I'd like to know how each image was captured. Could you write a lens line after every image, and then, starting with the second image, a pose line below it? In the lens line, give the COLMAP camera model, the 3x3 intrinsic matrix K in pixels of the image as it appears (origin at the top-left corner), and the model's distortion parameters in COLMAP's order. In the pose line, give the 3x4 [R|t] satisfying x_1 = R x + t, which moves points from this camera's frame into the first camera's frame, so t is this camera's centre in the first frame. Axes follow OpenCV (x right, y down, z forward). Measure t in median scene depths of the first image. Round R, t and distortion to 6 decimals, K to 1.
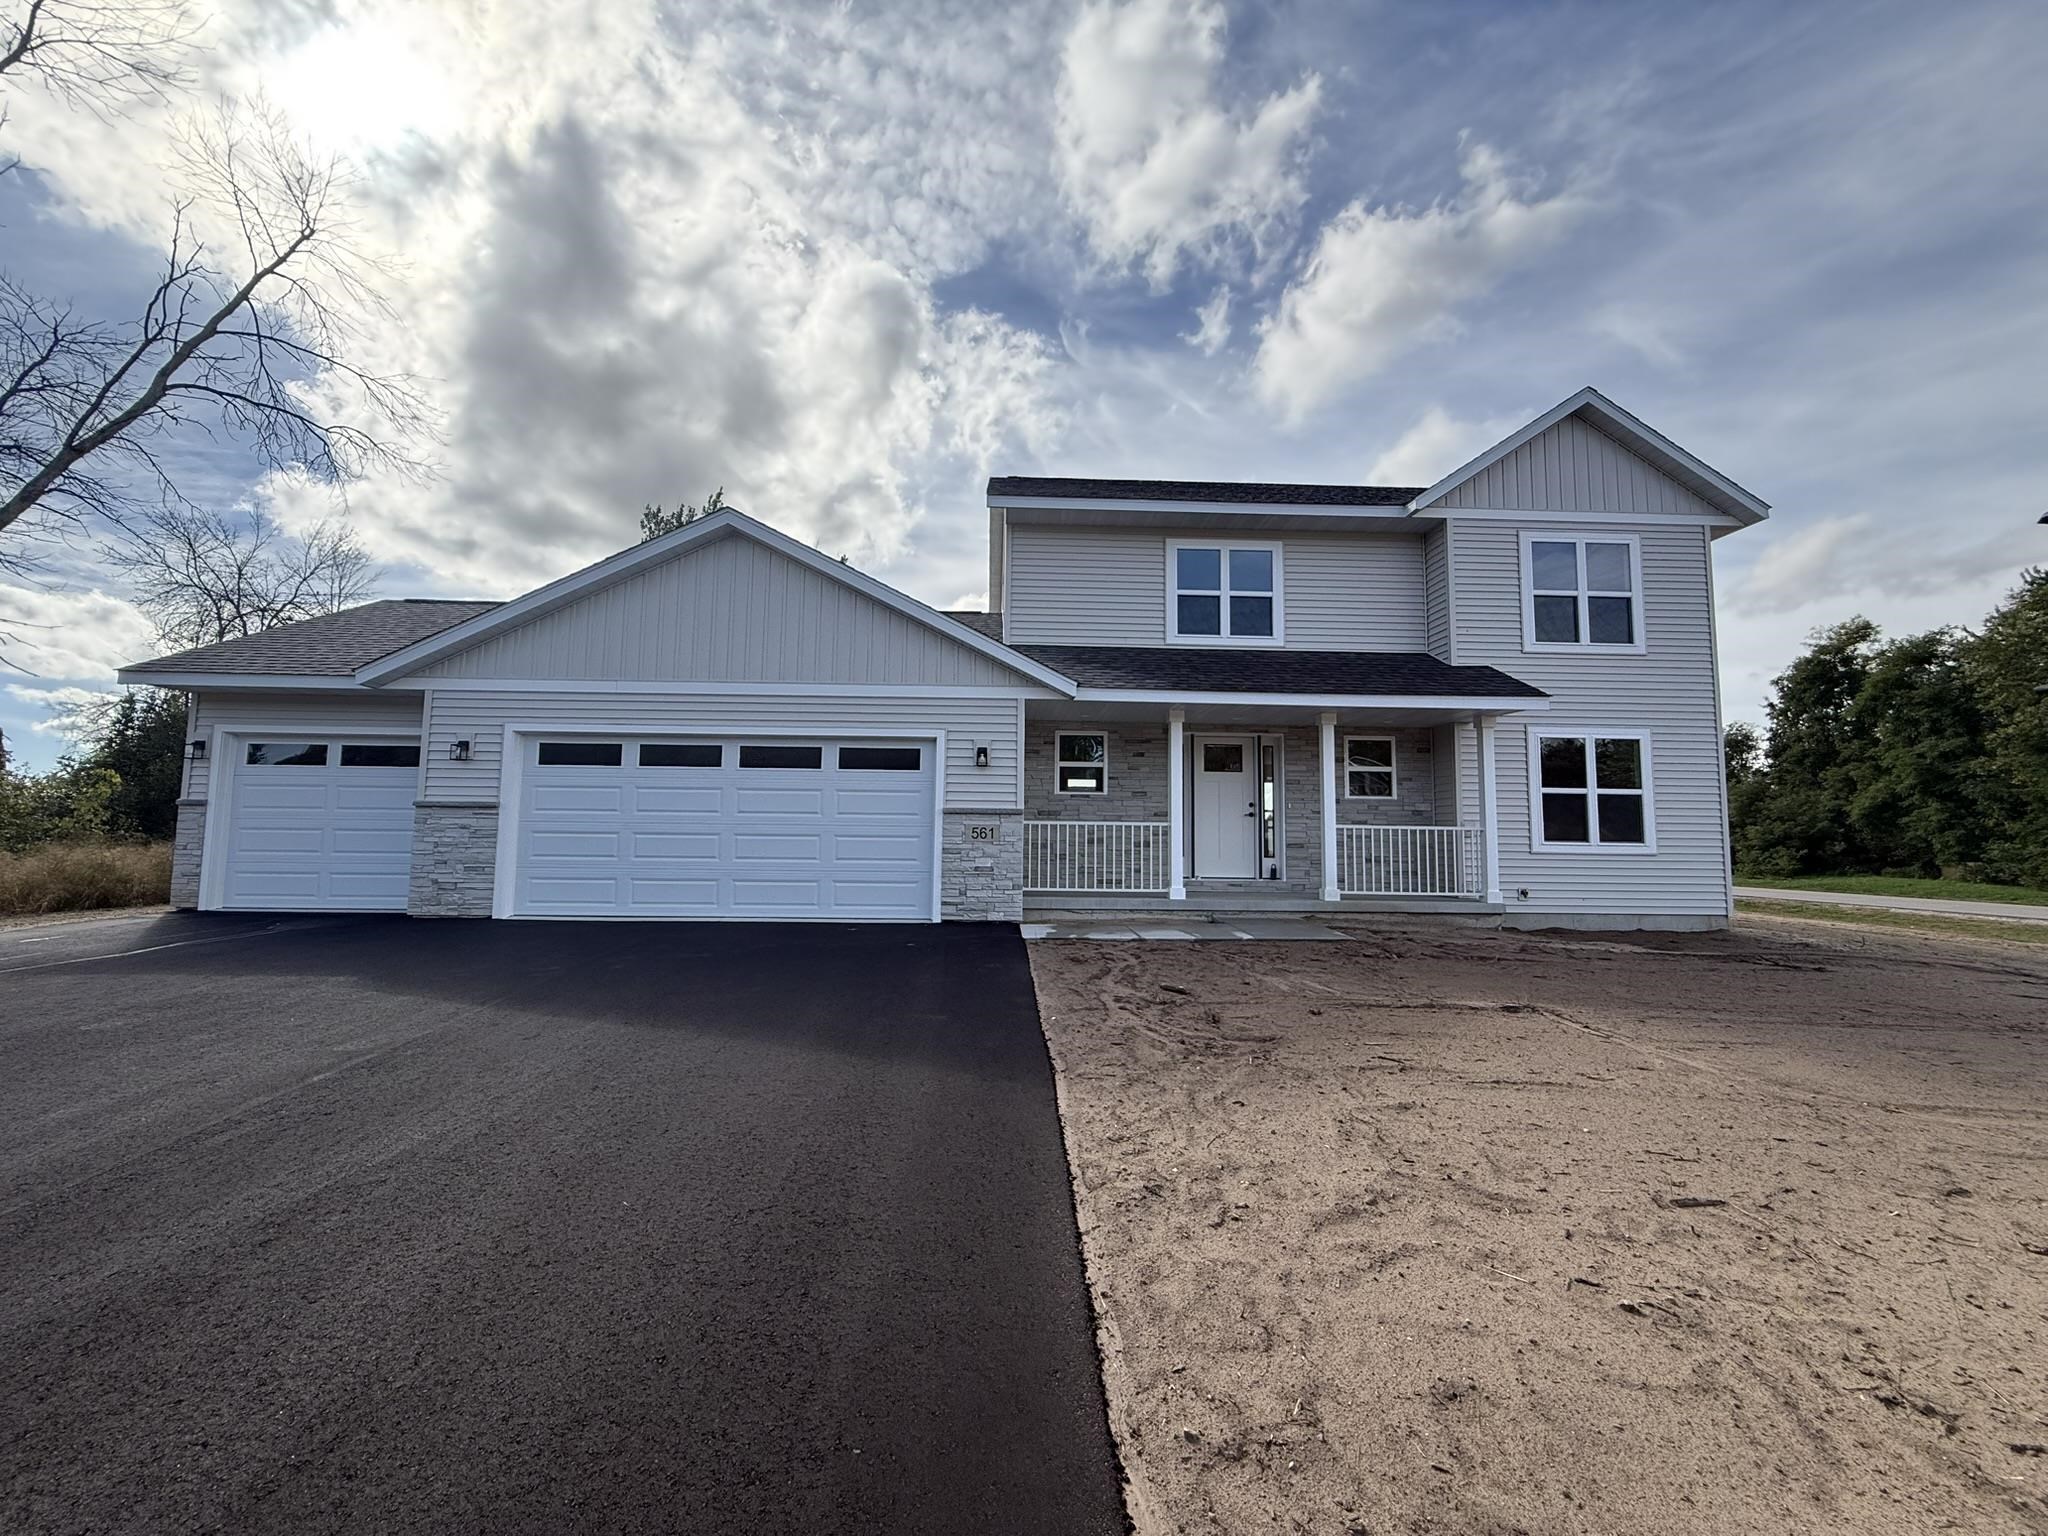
lens RADIAL K [[804.7, 0, 1013.2], [0, 804.7, 763.4], [0, 0, 1]] dist [0.015853, 0.000276]
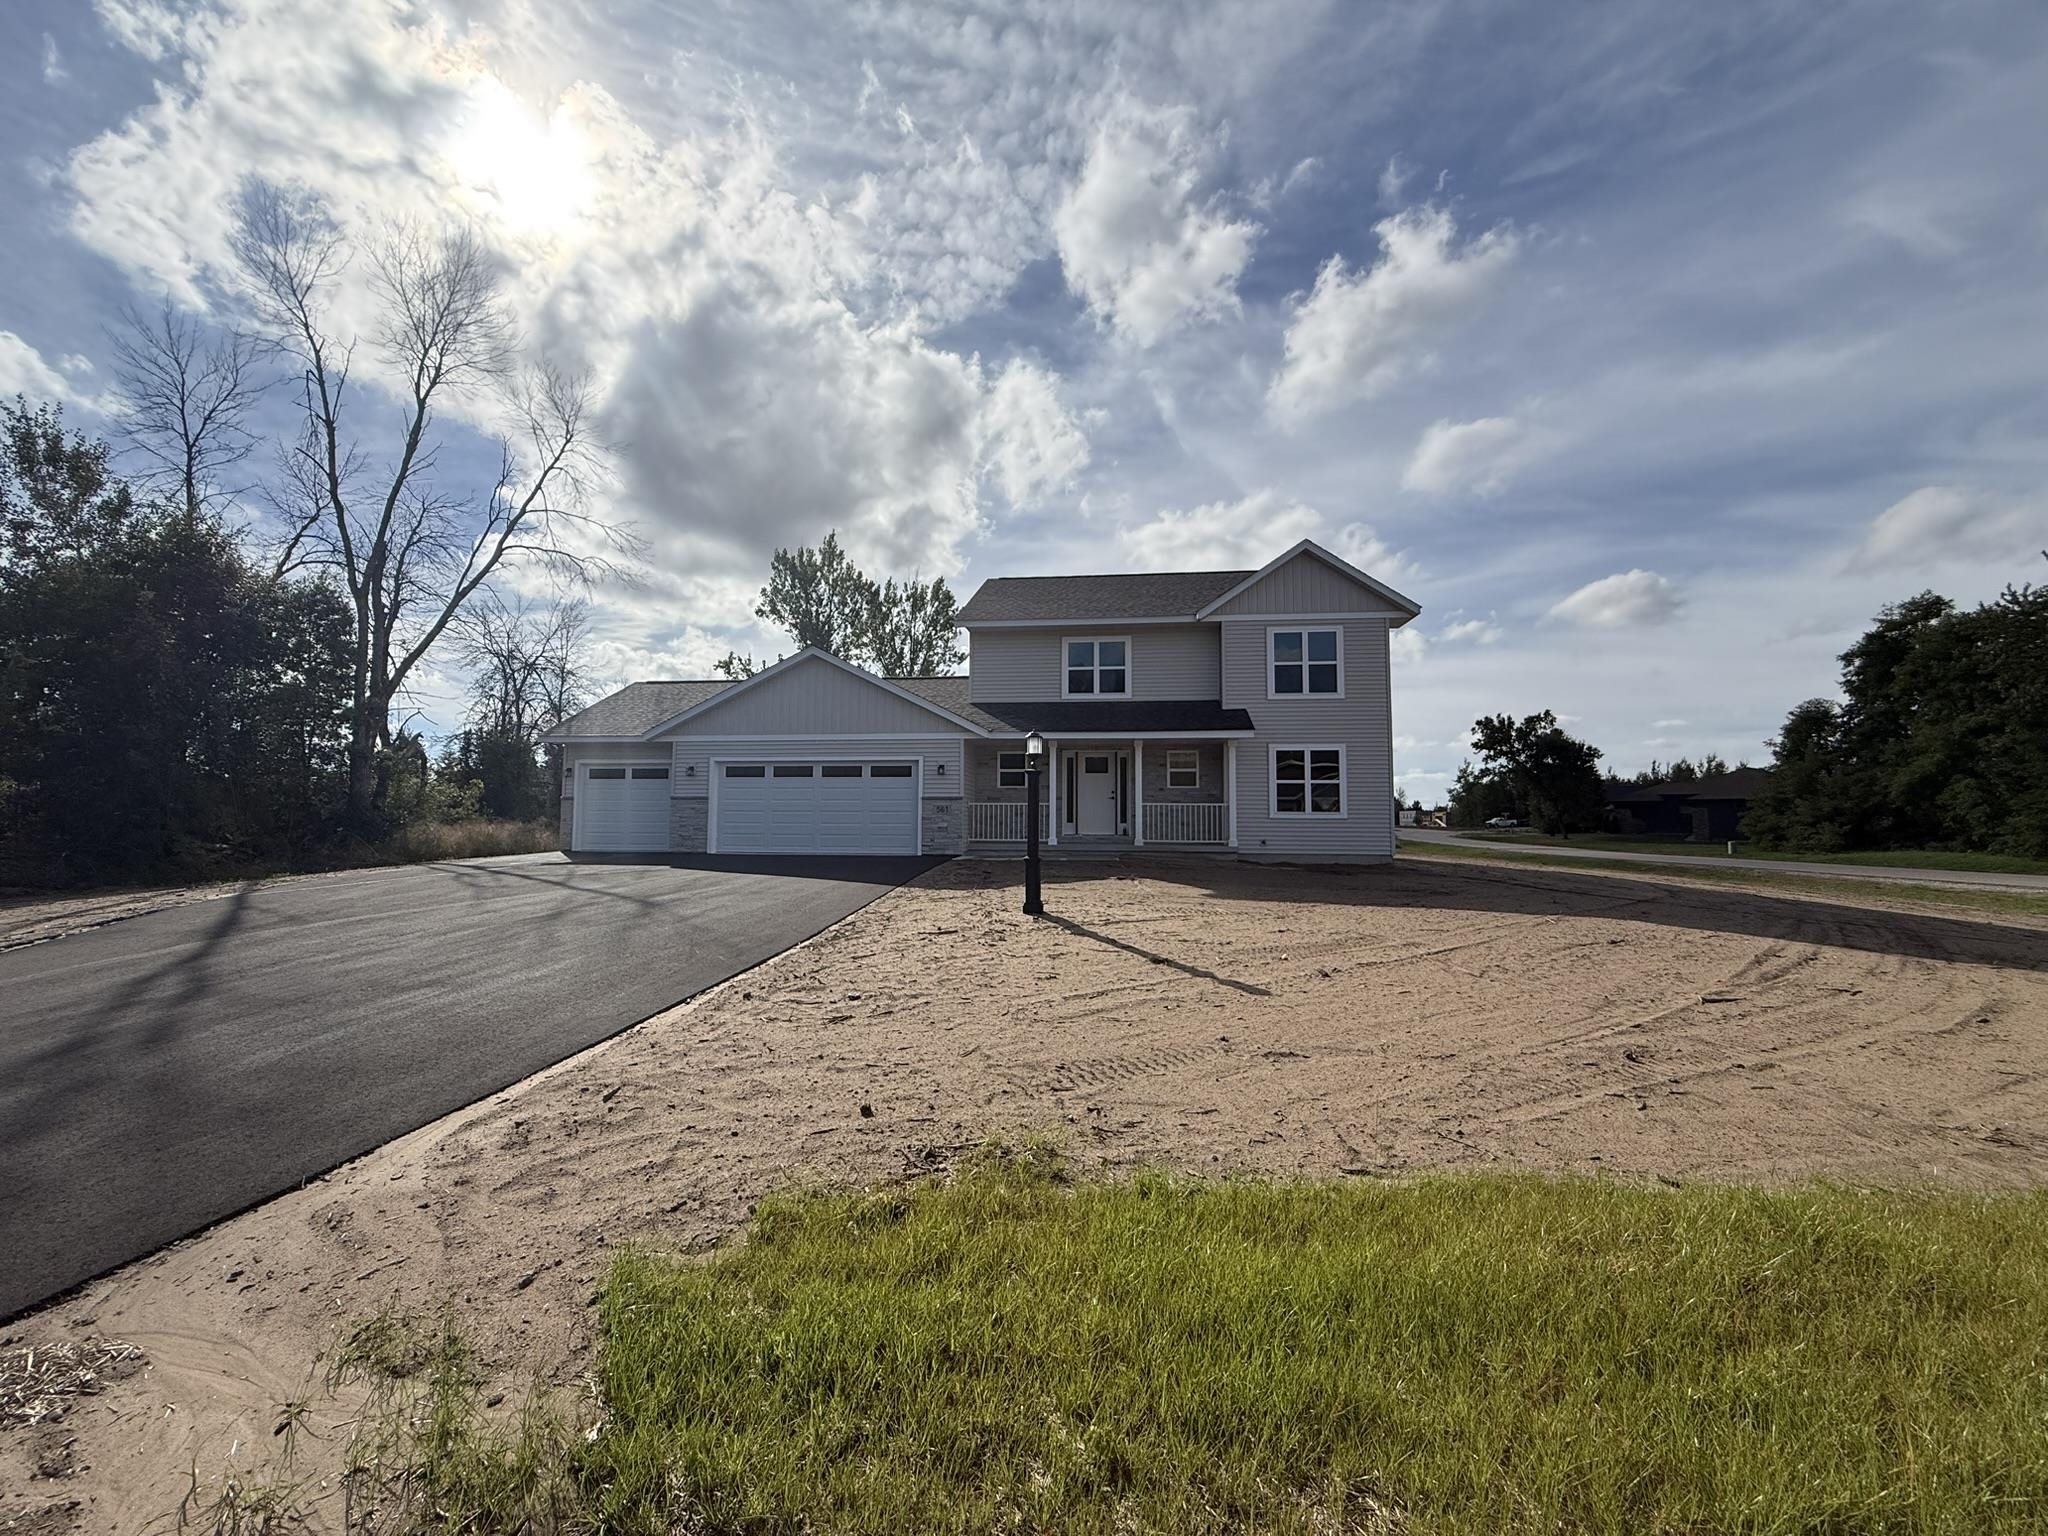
lens RADIAL K [[804.7, 0, 1013.2], [0, 804.7, 763.4], [0, 0, 1]] dist [0.015853, 0.000276]
pose [[0.989044, -0.018533, -0.146451, 0.345140], [0.020913, 0.999673, 0.014731, -0.040680], [0.146130, -0.017633, 0.989108, -0.734043]]
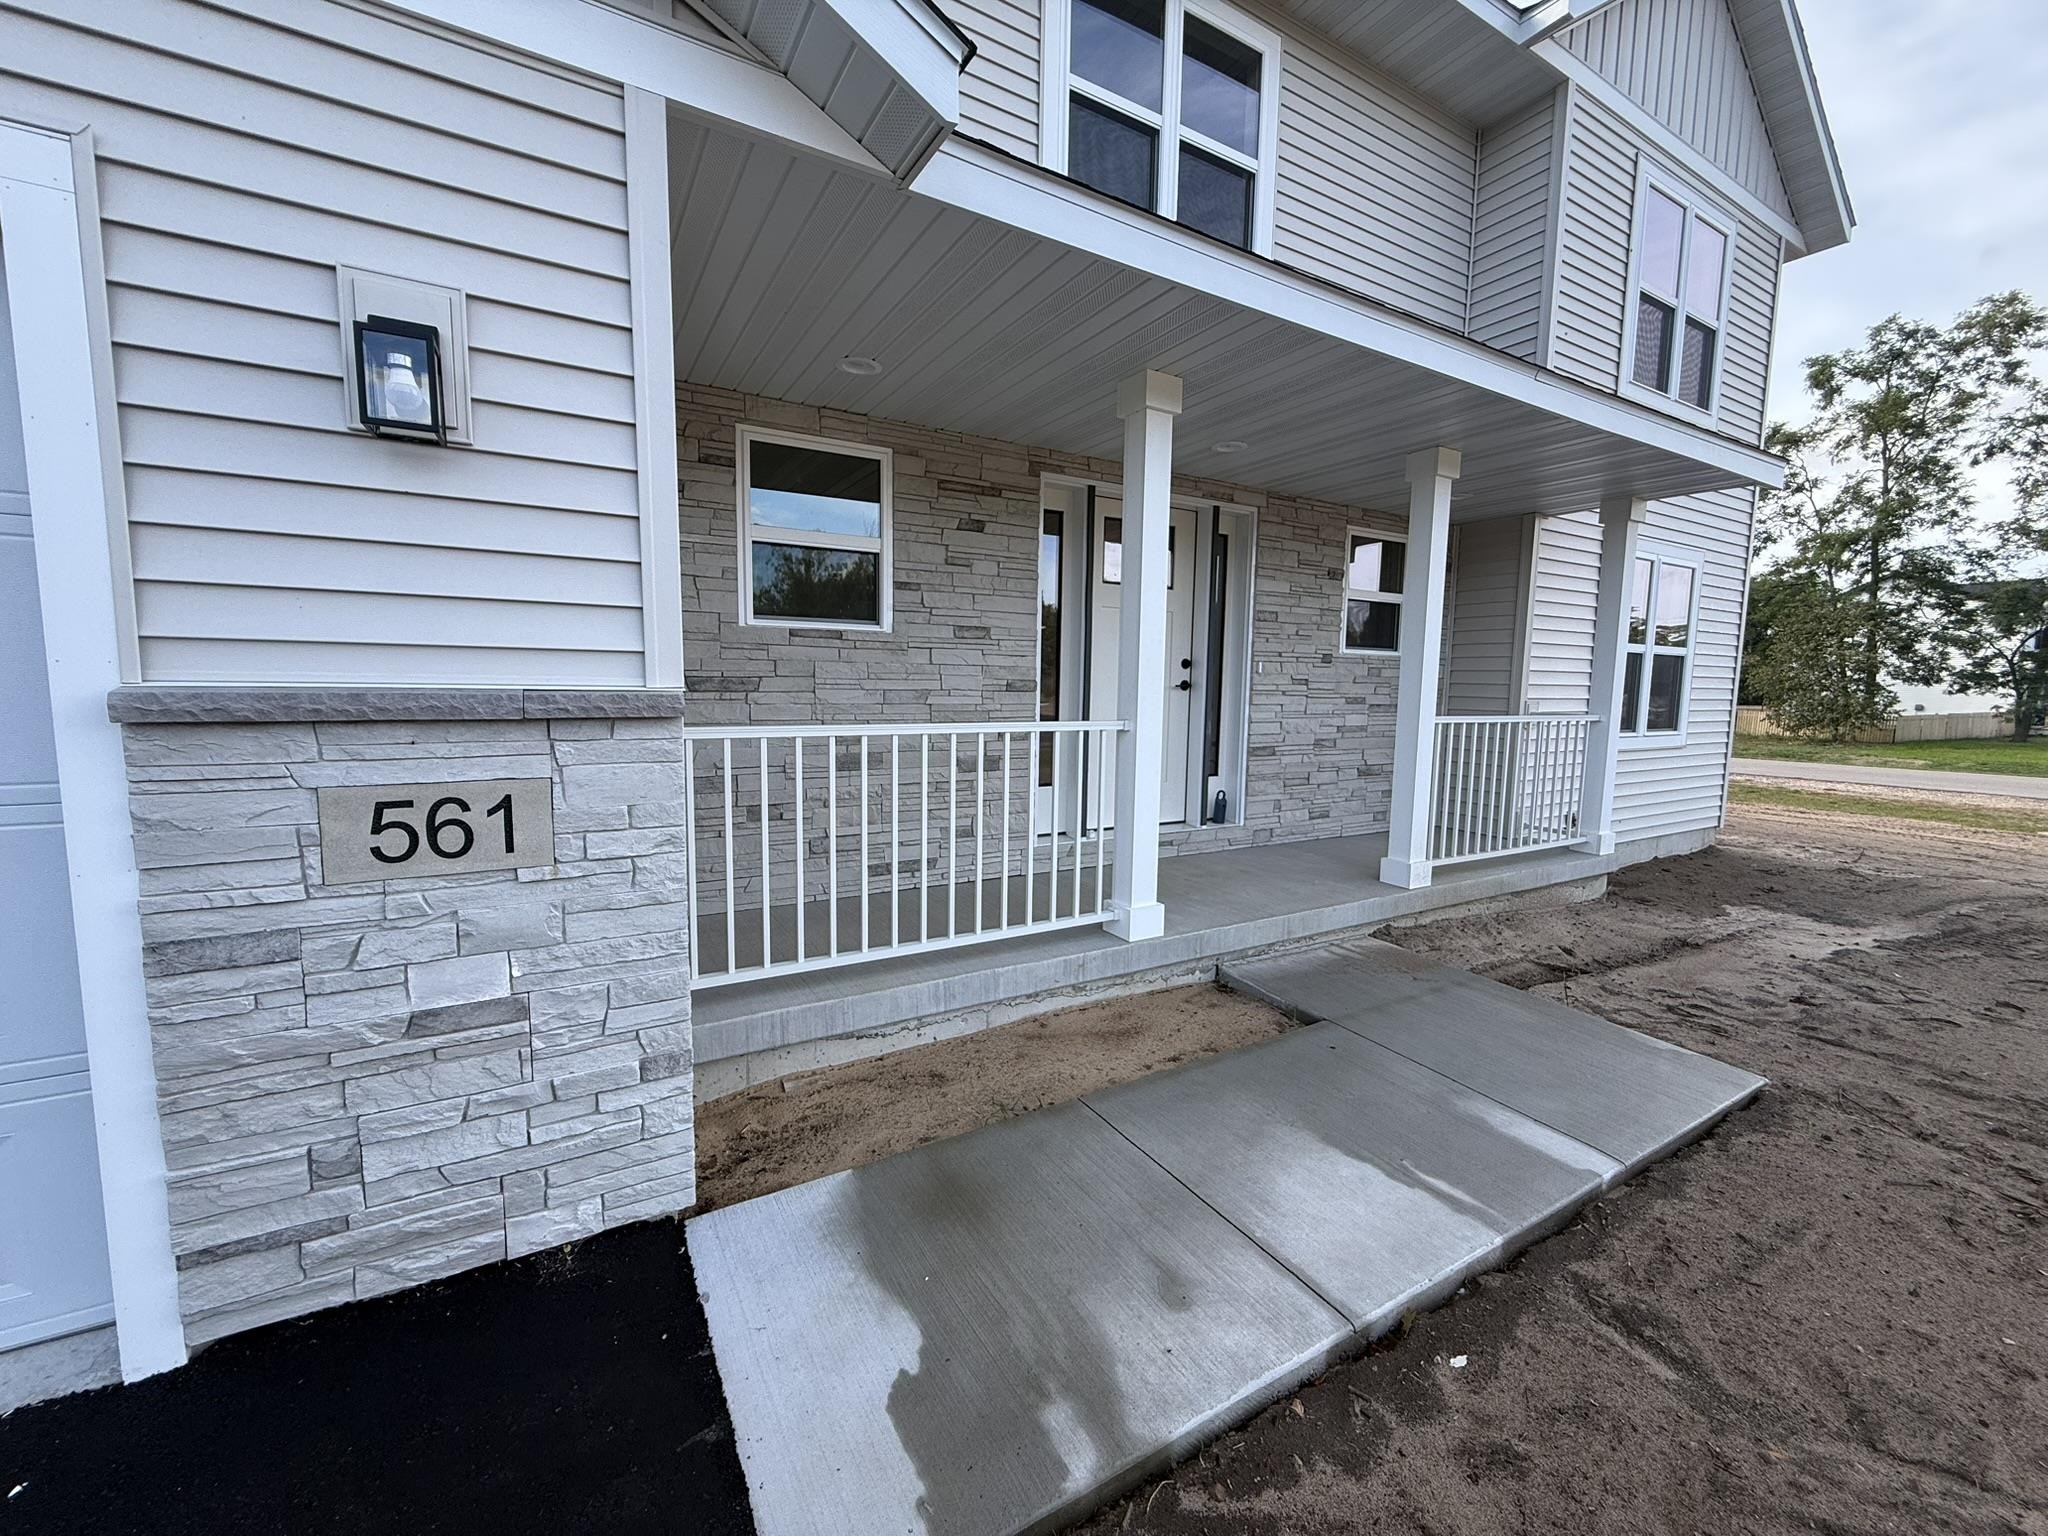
lens RADIAL K [[820.8, 0, 1024.0], [0, 820.8, 768.0], [0, 0, 1]] dist [0.001767, 0.000179]
pose [[0.876202, -0.050599, 0.479281, -0.009872], [-0.044316, 0.981801, 0.184667, 0.028258], [-0.479903, -0.183045, 0.858014, 0.651657]]
